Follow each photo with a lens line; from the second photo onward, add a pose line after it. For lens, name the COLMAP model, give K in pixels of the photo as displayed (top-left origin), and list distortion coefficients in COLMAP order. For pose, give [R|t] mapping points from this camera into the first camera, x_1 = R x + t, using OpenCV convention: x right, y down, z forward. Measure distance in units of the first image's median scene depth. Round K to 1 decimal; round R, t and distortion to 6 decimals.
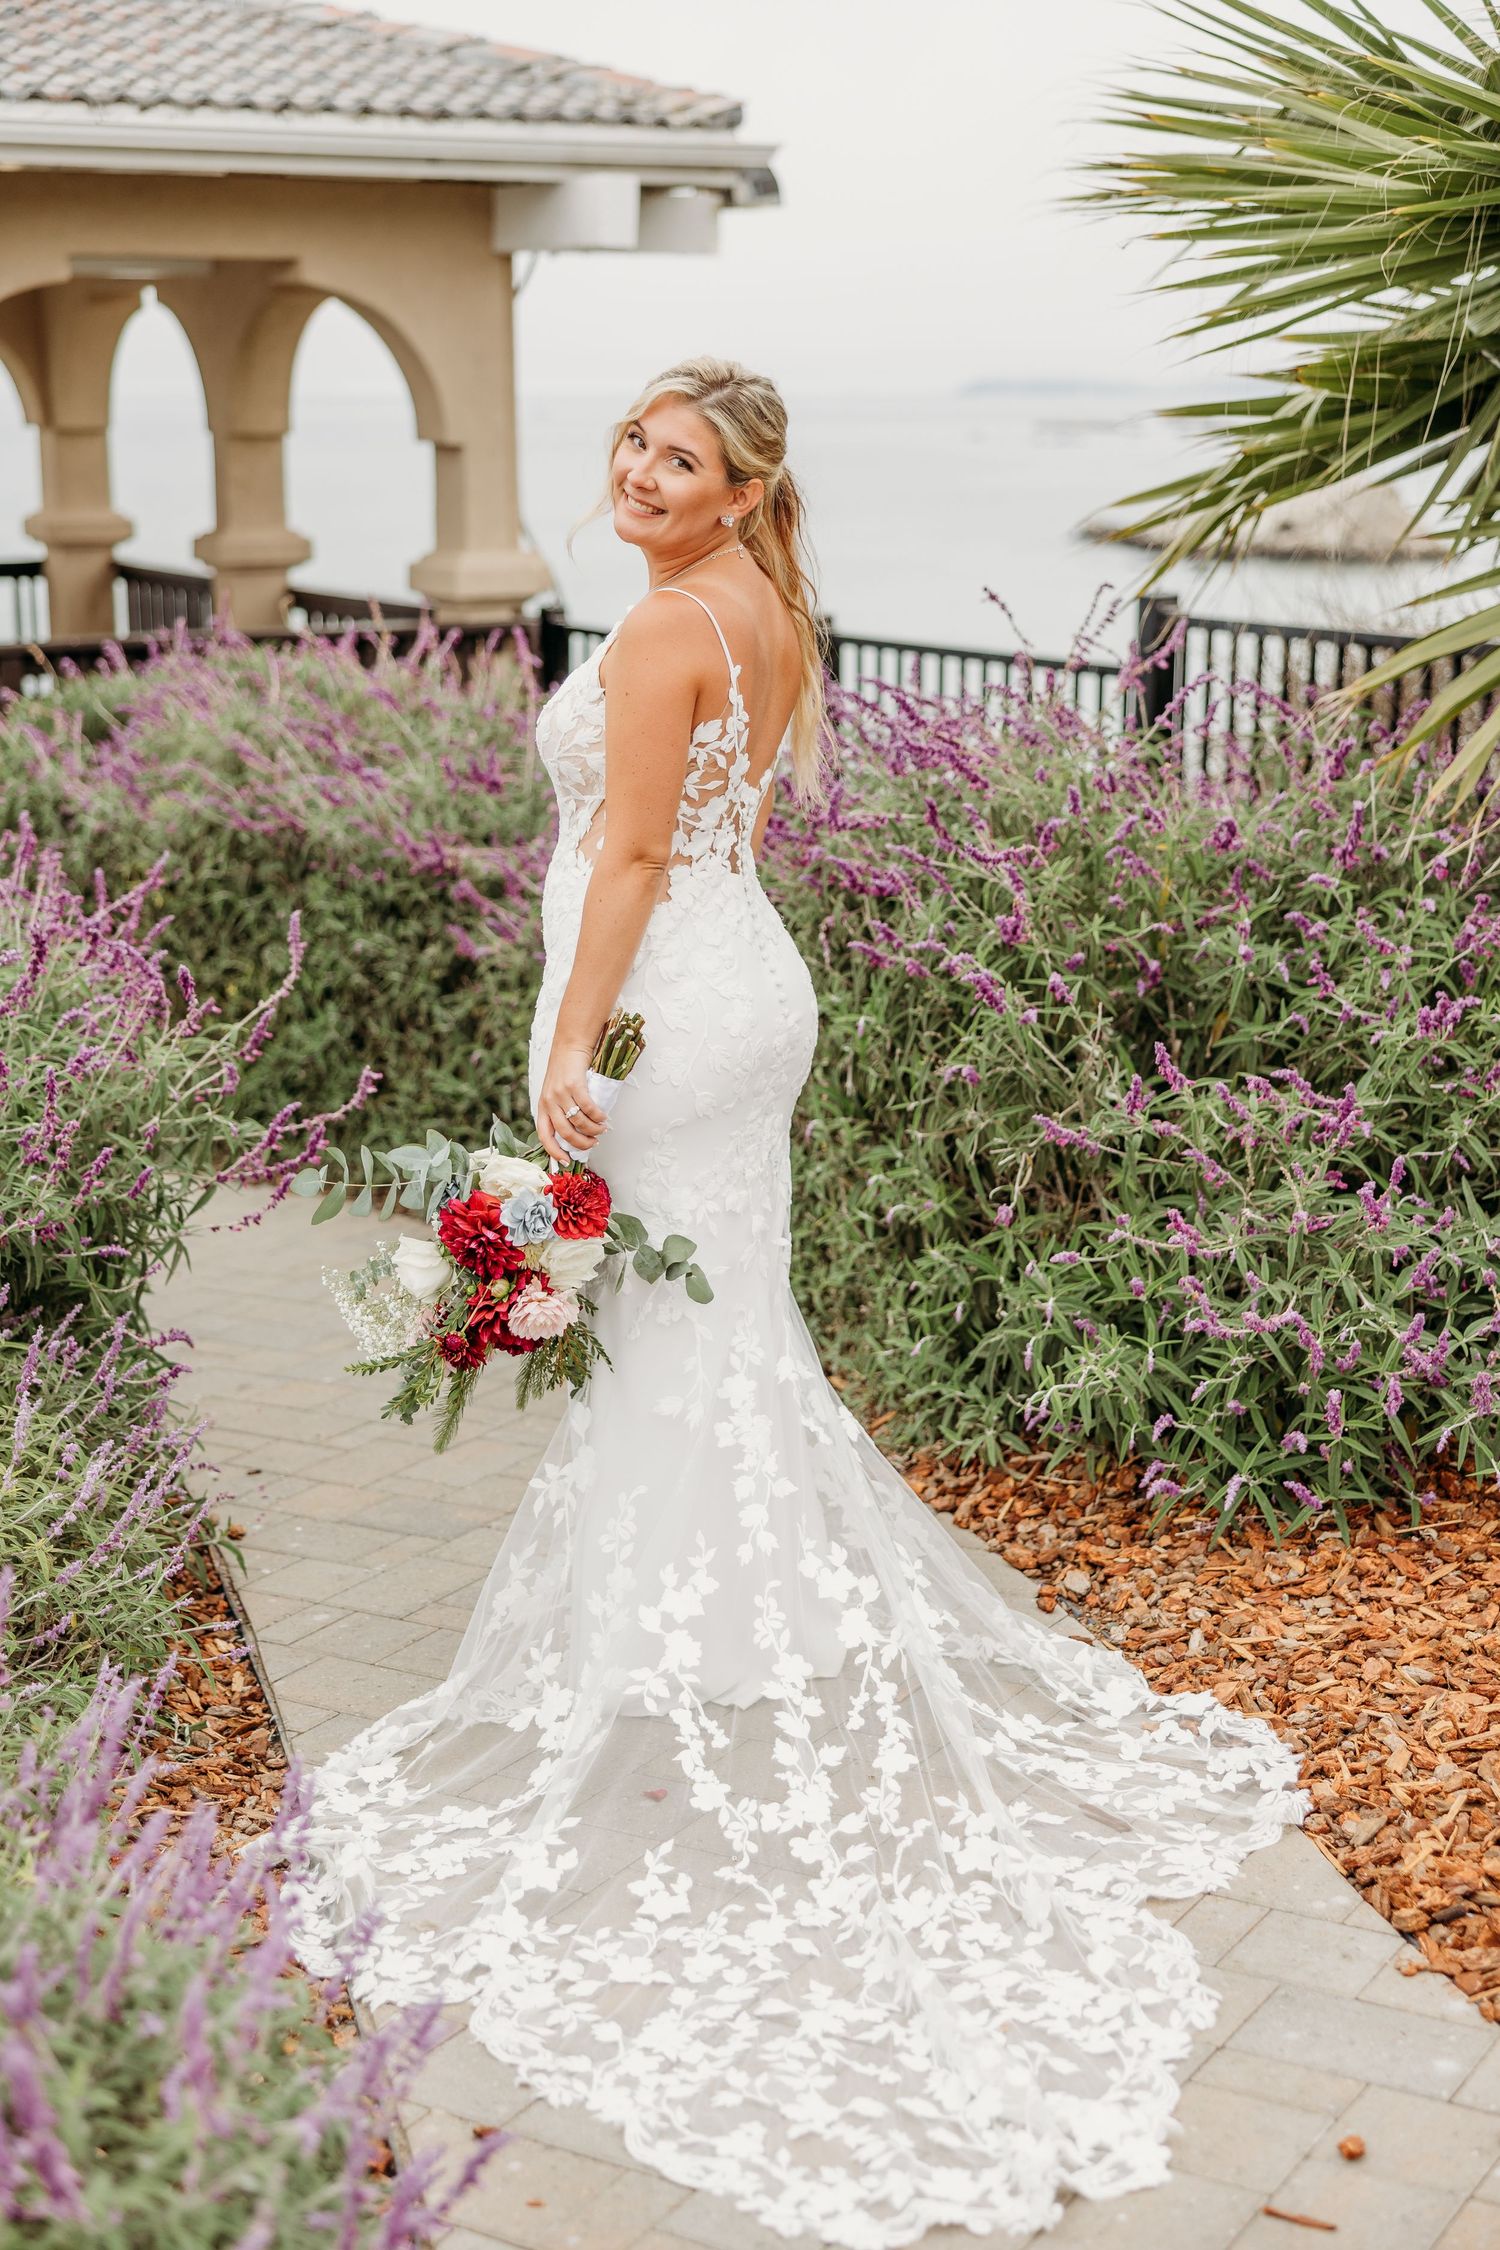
lens RADIAL K [[3162.4, 0, 747.6], [0, 3162.4, 1139.9], [0, 0, 1]] dist [0.047214, 0.000000]
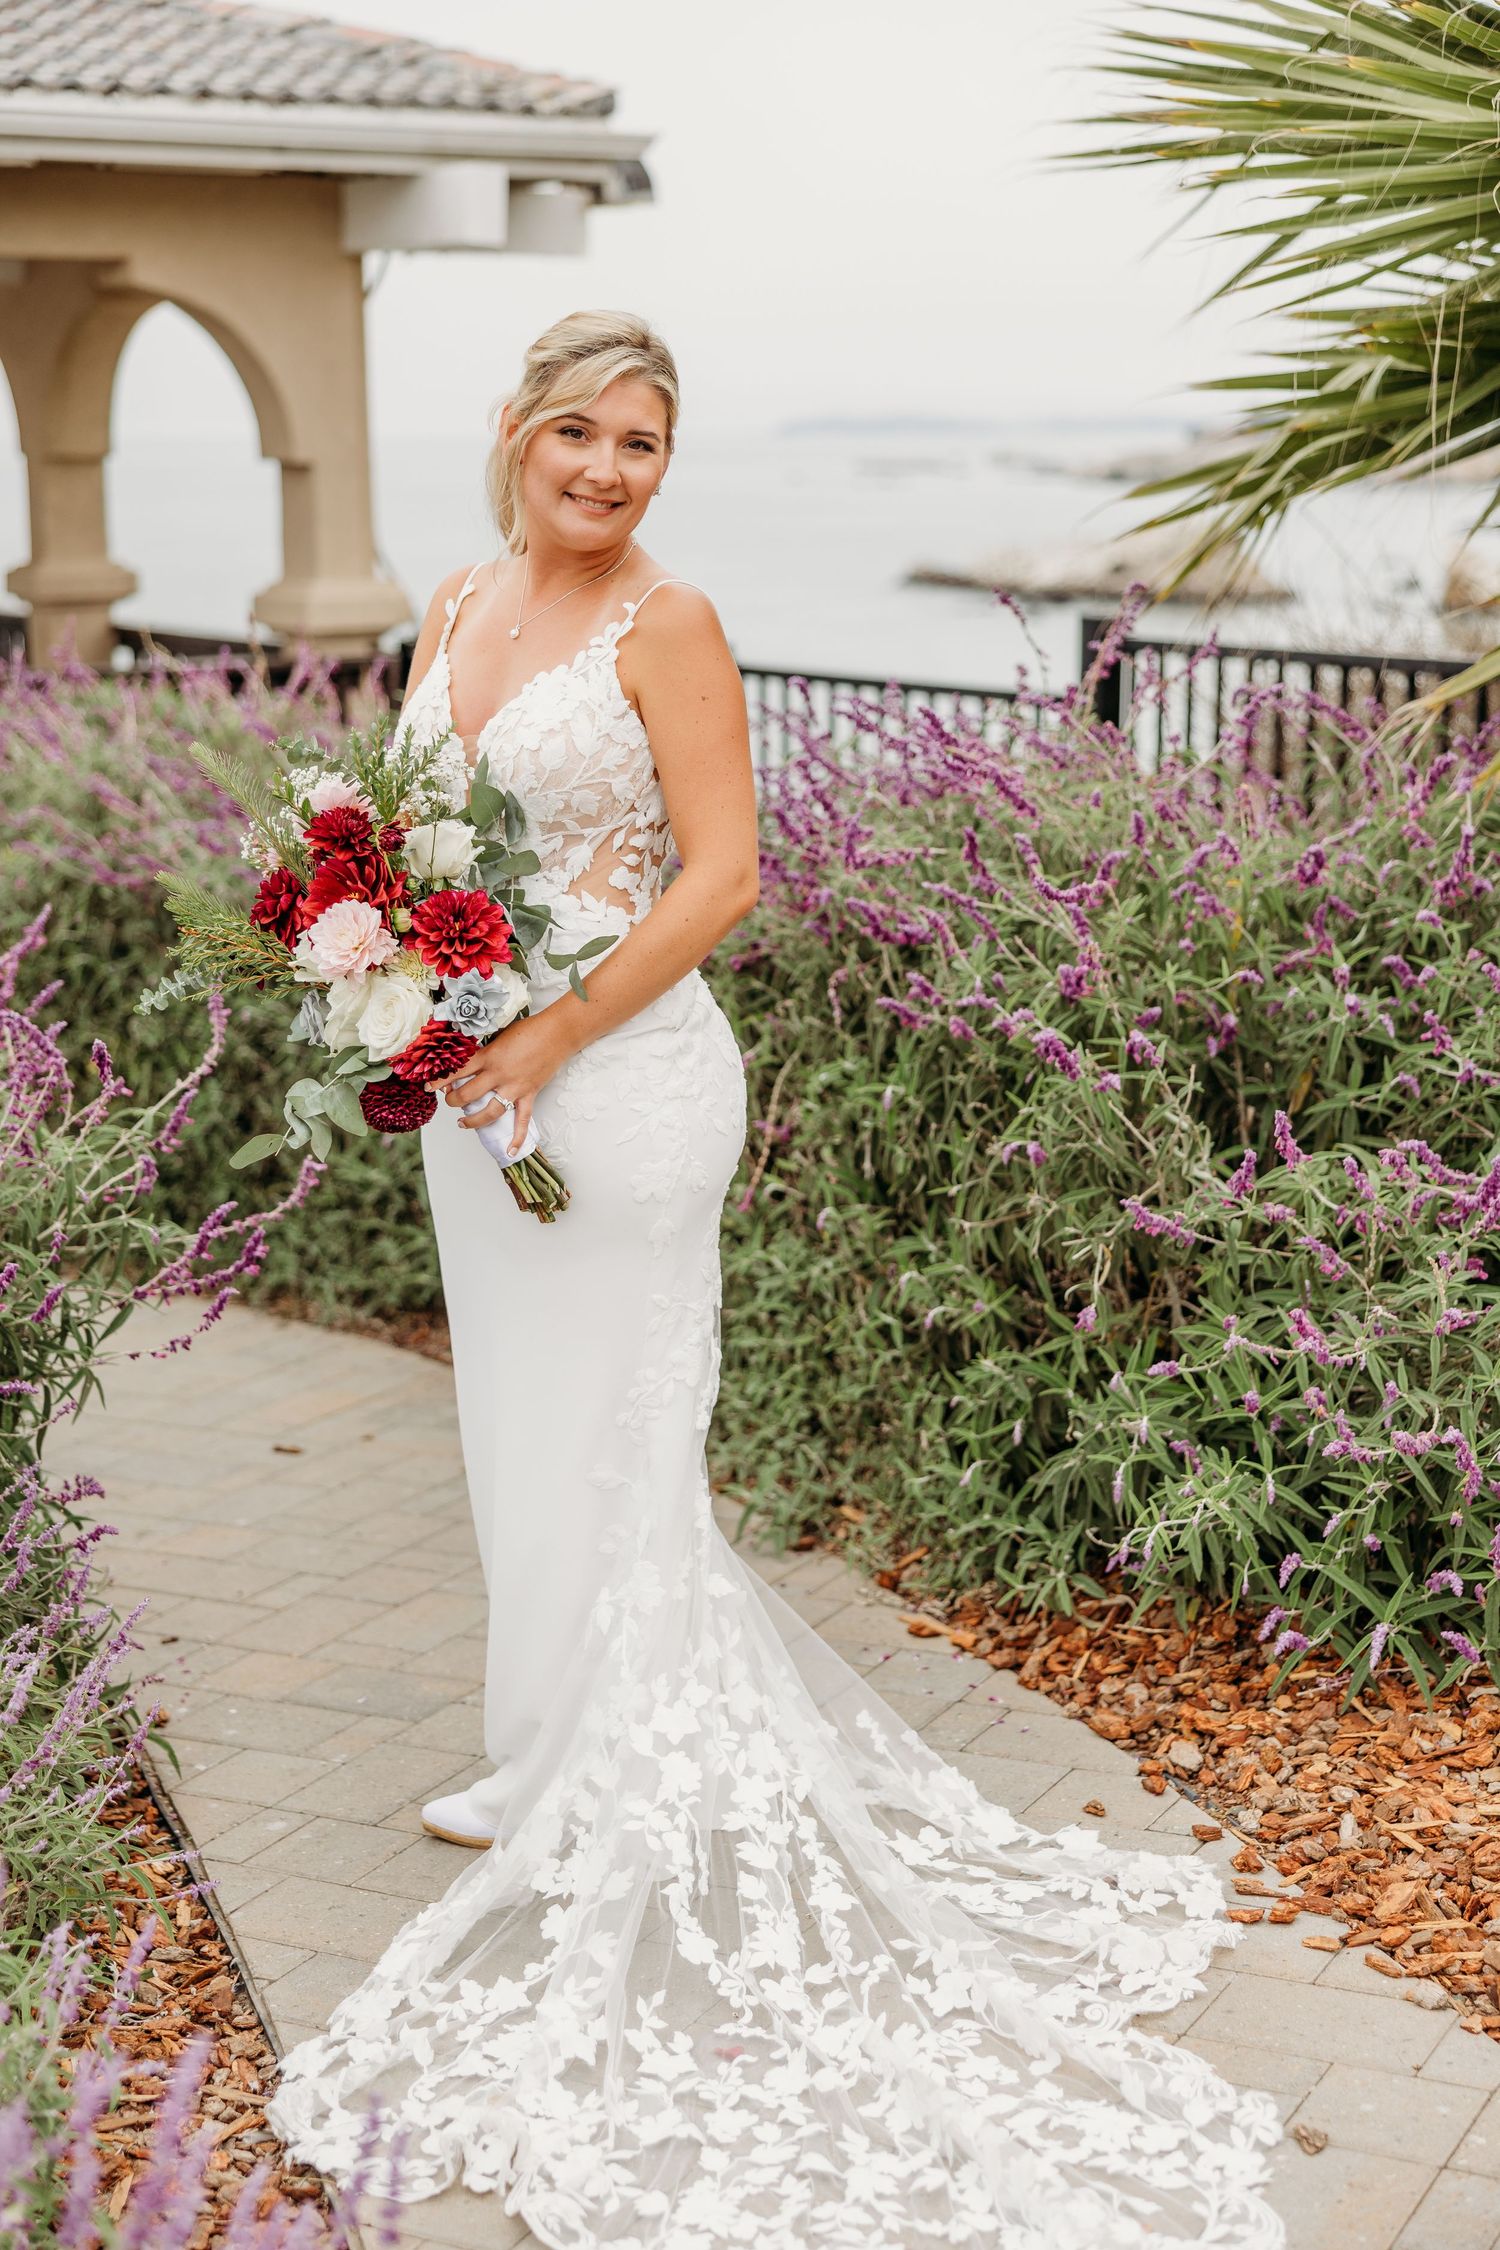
lens RADIAL K [[3269.6, 0, 765.4], [0, 3269.6, 1137.8], [0, 0, 1]] dist [0.032443, 0.000000]
pose [[0.997542, -0.018624, 0.067558, -0.055351], [0.020120, 0.999566, -0.021537, -0.006617], [-0.067127, 0.022844, 0.997483, 0.122015]]
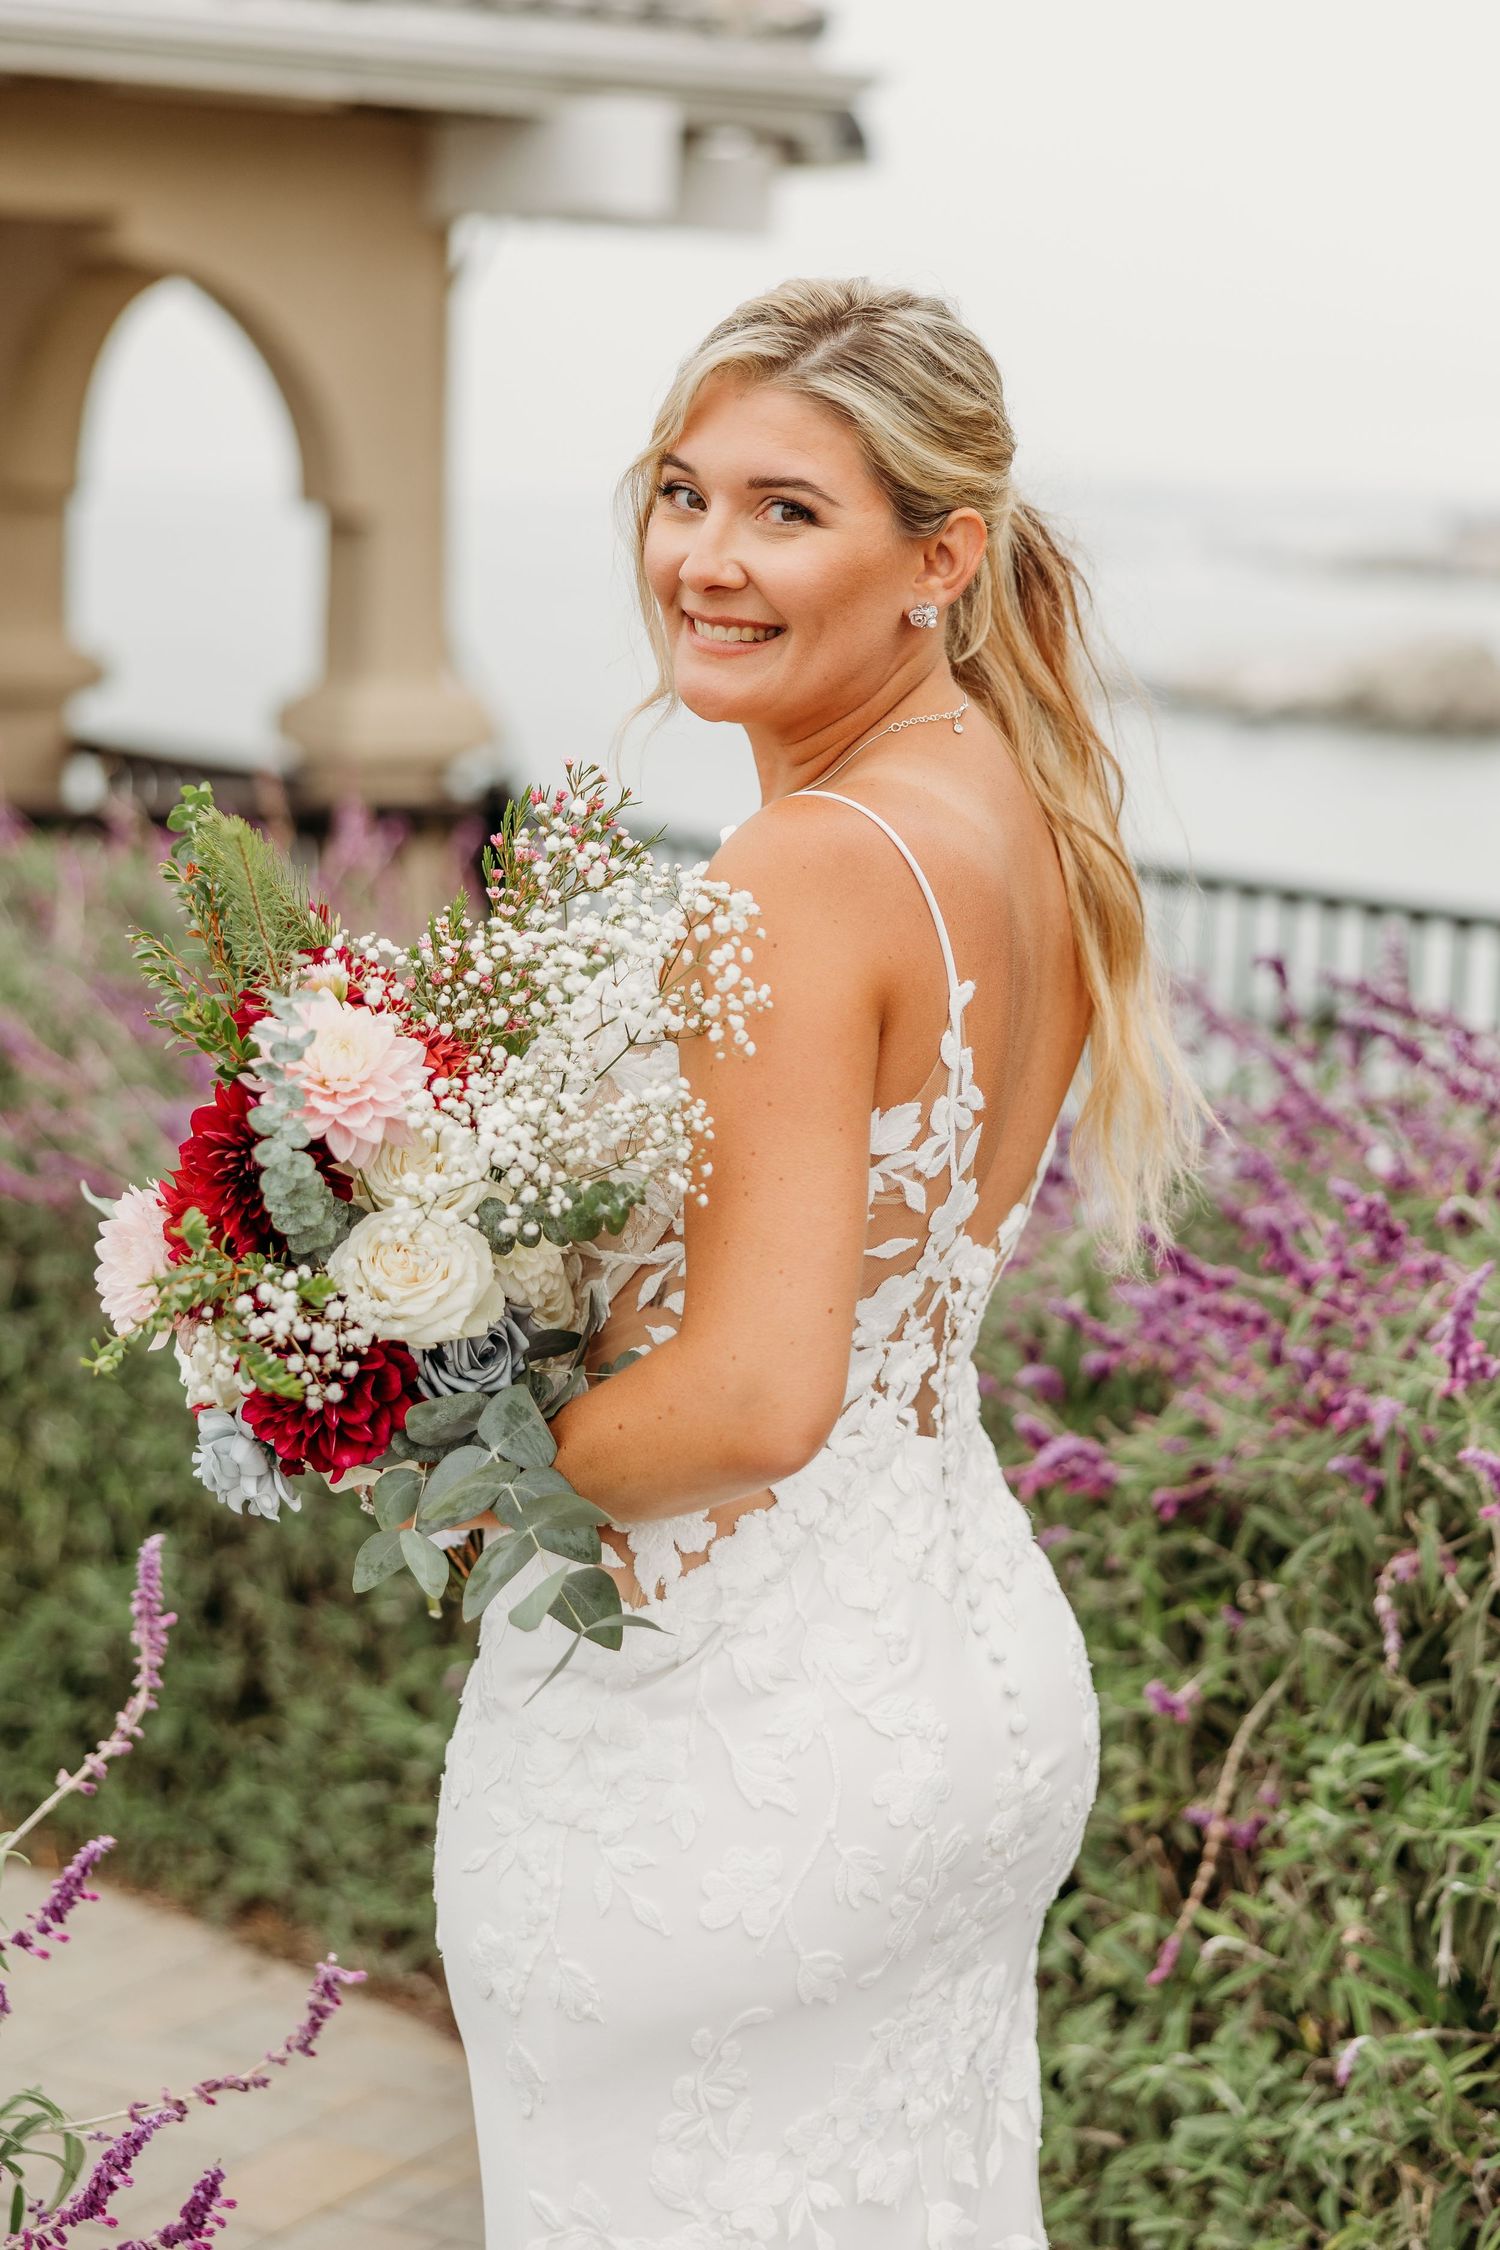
lens RADIAL K [[3914.8, 0, 749.3], [0, 3914.8, 1110.6], [0, 0, 1]] dist [0.042289, 0.000000]
pose [[0.998673, 0.030790, 0.041276, -0.087229], [-0.027427, 0.996441, -0.079709, -0.087077], [-0.043583, 0.078471, 0.995963, 0.474224]]
